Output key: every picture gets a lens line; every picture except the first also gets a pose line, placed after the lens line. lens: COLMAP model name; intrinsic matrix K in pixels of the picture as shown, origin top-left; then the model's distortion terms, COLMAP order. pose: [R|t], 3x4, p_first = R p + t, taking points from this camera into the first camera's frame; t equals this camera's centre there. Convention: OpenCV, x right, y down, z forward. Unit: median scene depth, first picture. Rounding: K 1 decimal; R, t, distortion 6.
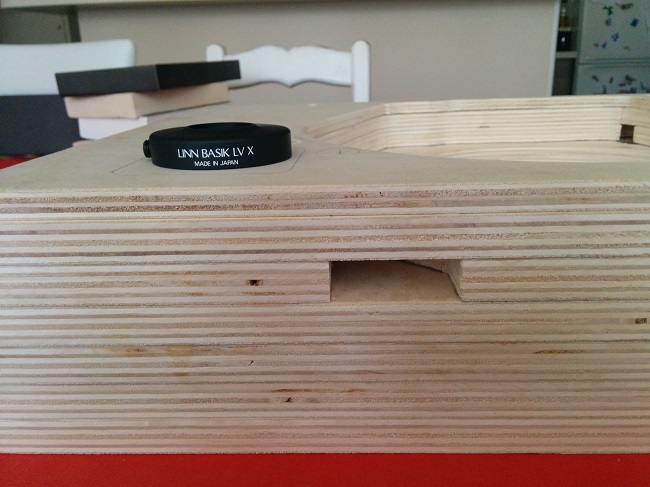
lens RADIAL K [[577.8, 0, 327.3], [0, 577.8, 243.8], [0, 0, 1]] dist [0.043250, -0.050223]
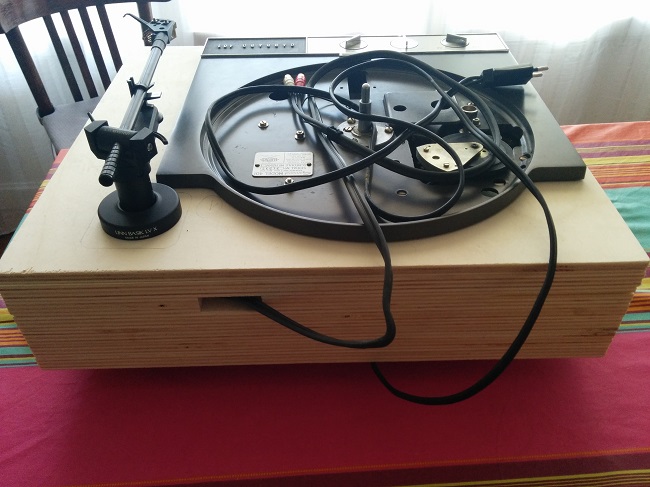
lens RADIAL K [[577.8, 0, 323.7], [0, 577.8, 244.1], [0, 0, 1]] dist [0.043250, -0.050223]
pose [[0.998605, -0.026470, 0.045679, 0.343524], [0.007674, 0.928813, 0.370470, -0.857222], [-0.052233, -0.369603, 0.927721, -0.823588]]
